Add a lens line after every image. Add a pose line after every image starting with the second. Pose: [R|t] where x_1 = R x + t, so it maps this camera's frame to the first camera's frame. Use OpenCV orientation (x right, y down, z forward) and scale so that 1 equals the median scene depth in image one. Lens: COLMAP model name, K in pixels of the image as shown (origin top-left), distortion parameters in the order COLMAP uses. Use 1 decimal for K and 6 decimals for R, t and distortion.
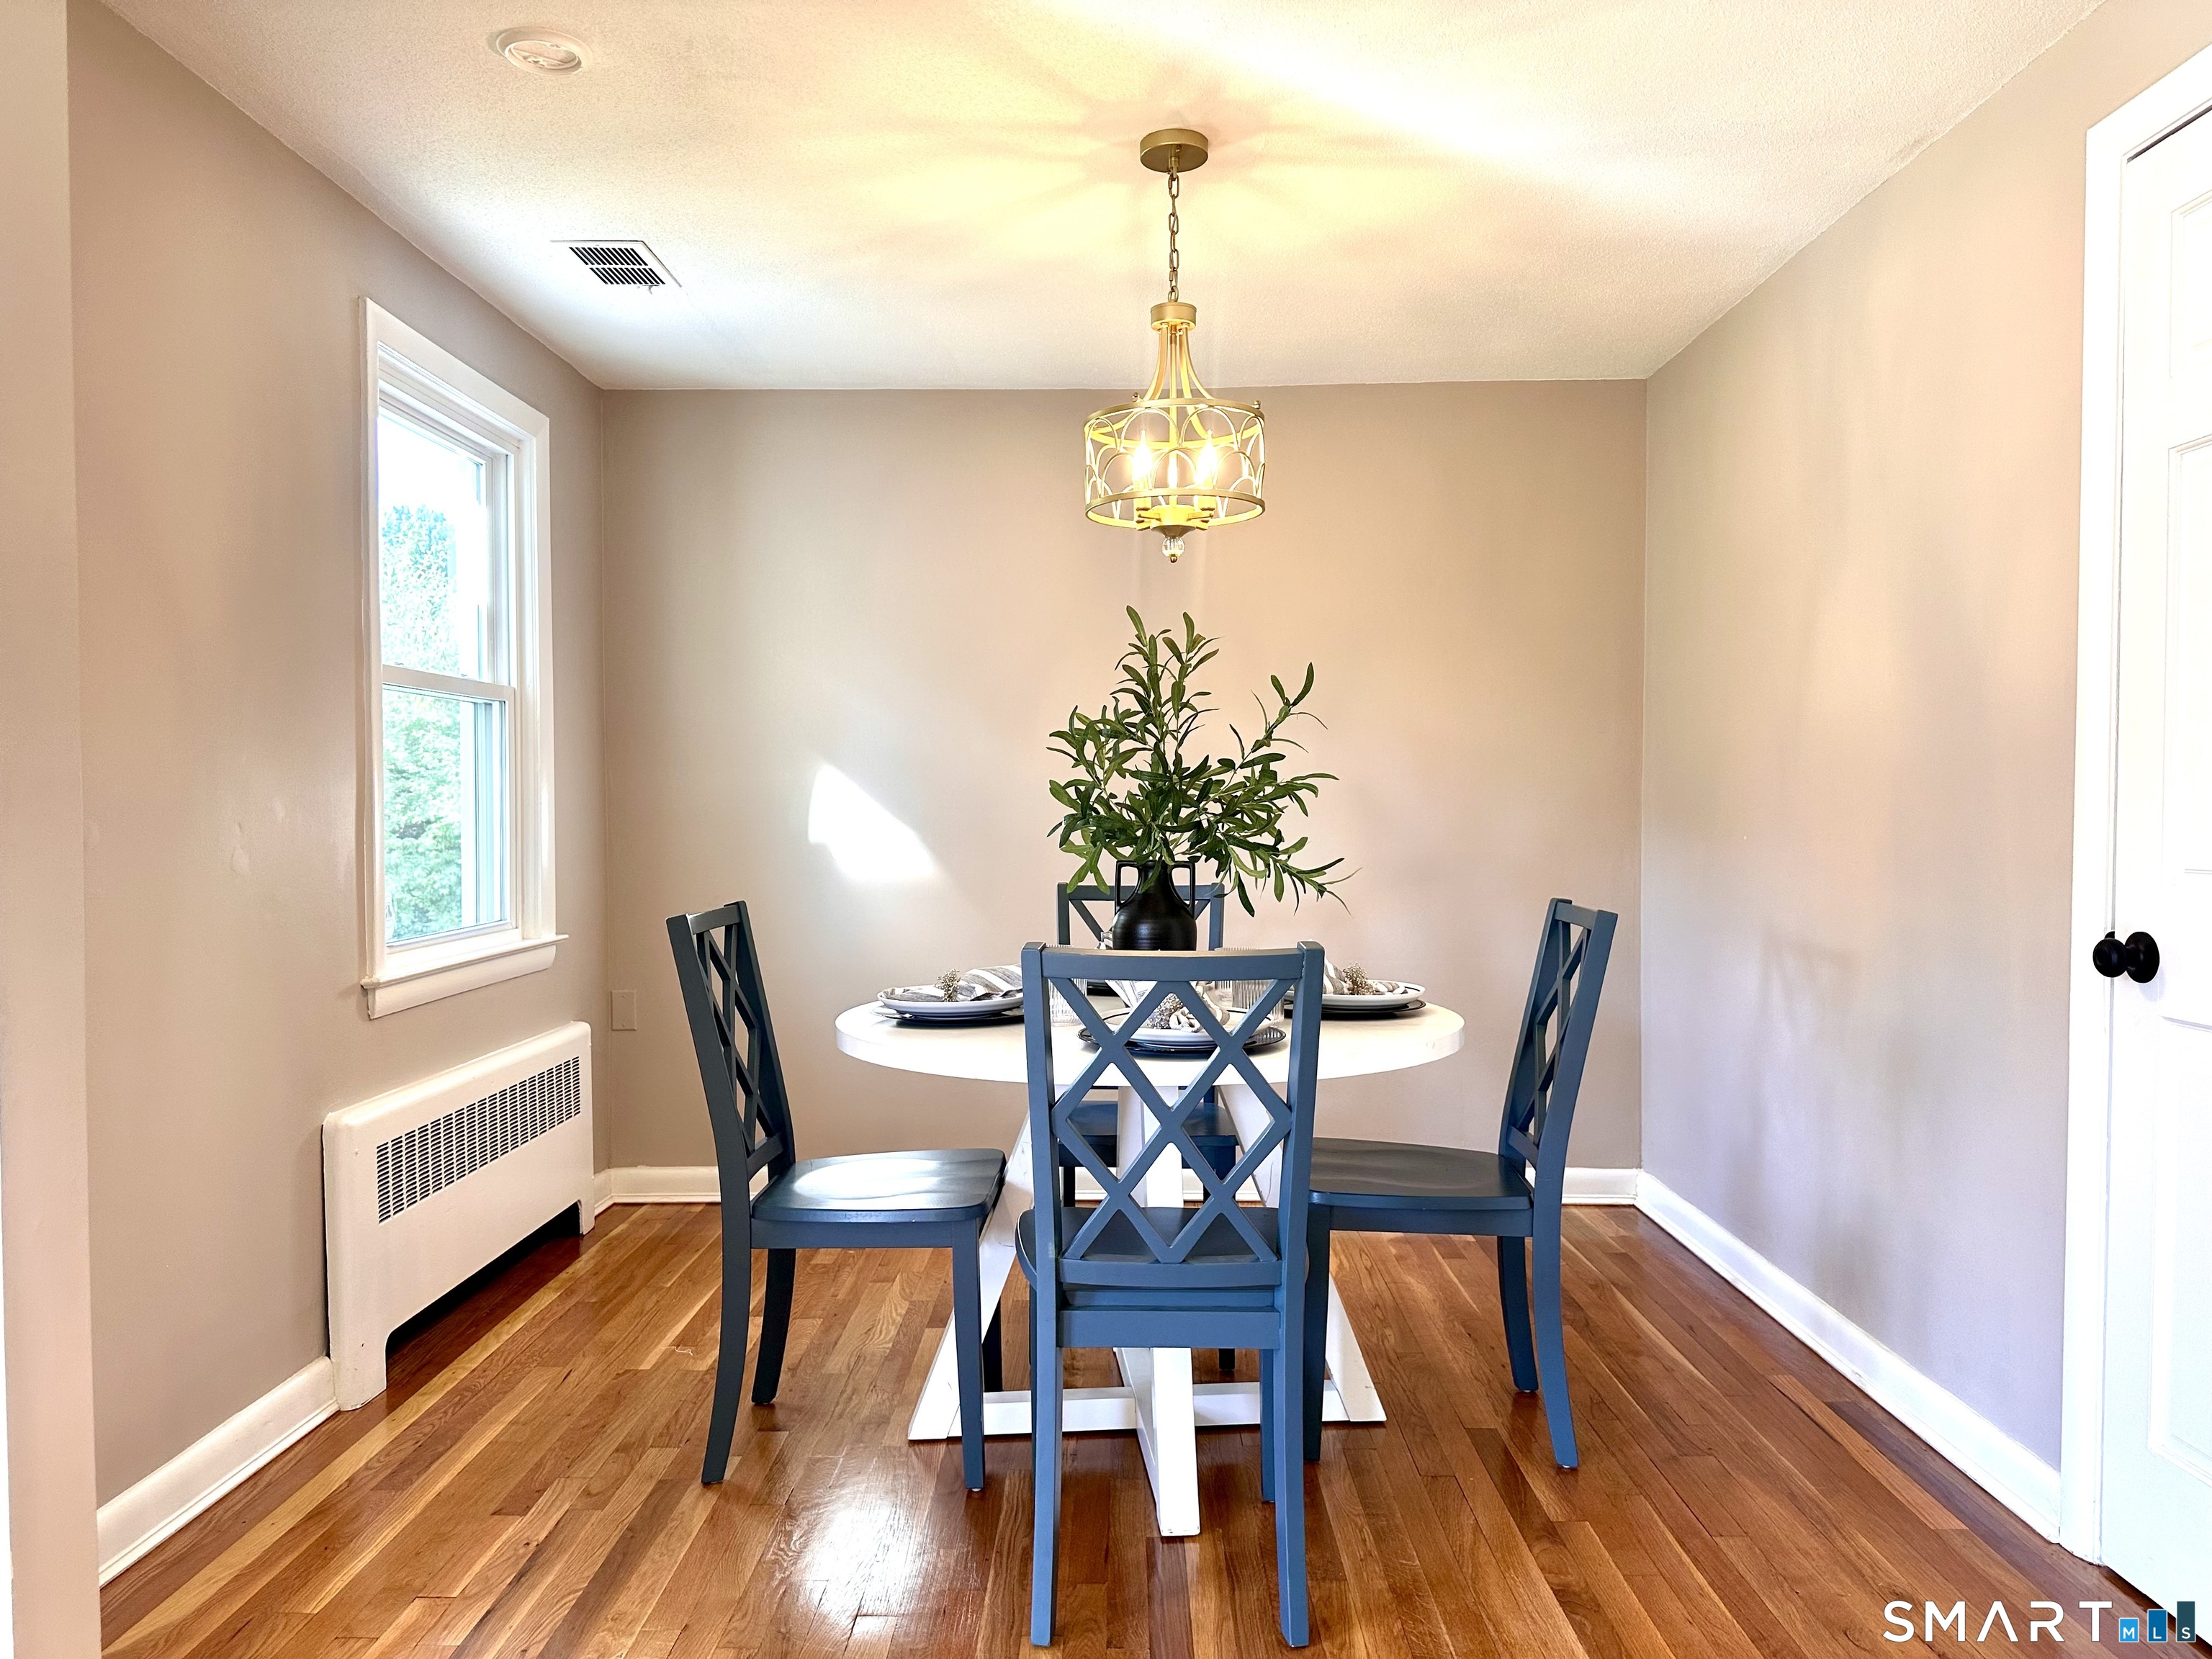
lens RADIAL K [[1526.6, 0, 1105.1], [0, 1526.6, 855.9], [0, 0, 1]] dist [0.076819, -0.096356]
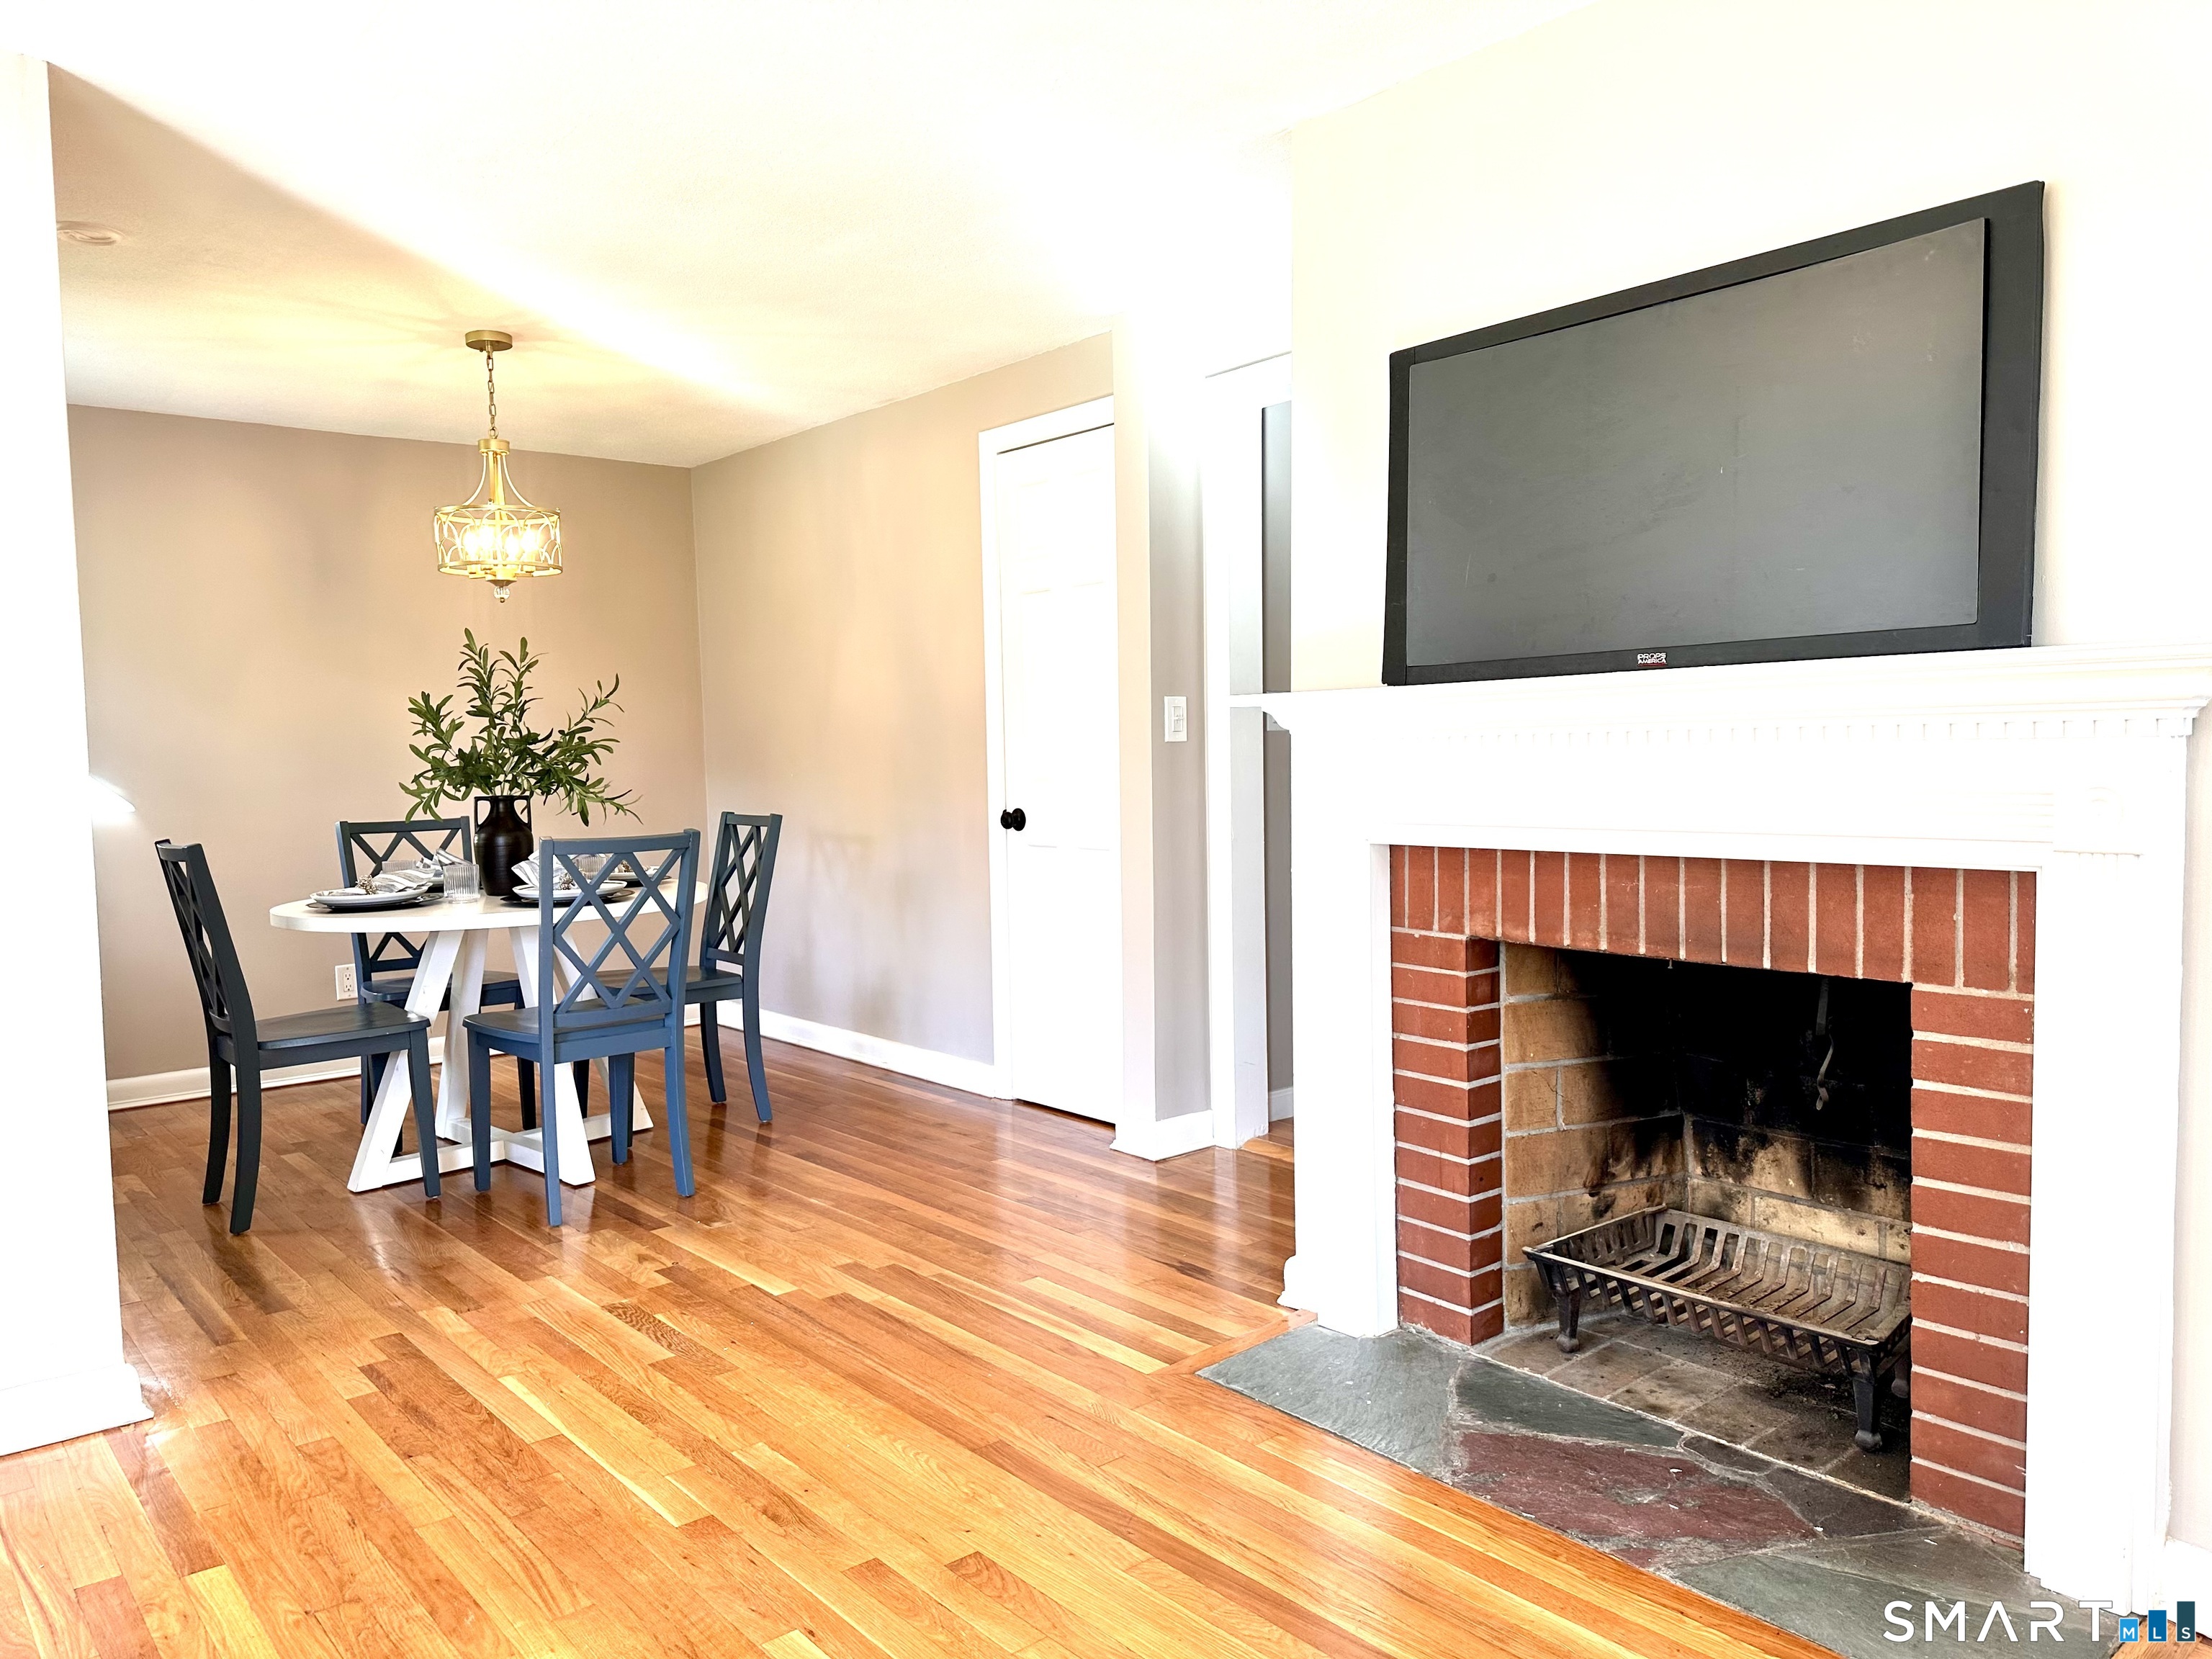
lens RADIAL K [[1526.6, 0, 1105.1], [0, 1526.6, 855.9], [0, 0, 1]] dist [0.076819, -0.096356]
pose [[0.746028, -0.060776, 0.663135, -0.561125], [0.040165, 0.998120, 0.046292, 0.016383], [-0.664702, -0.007900, 0.747067, -0.585001]]
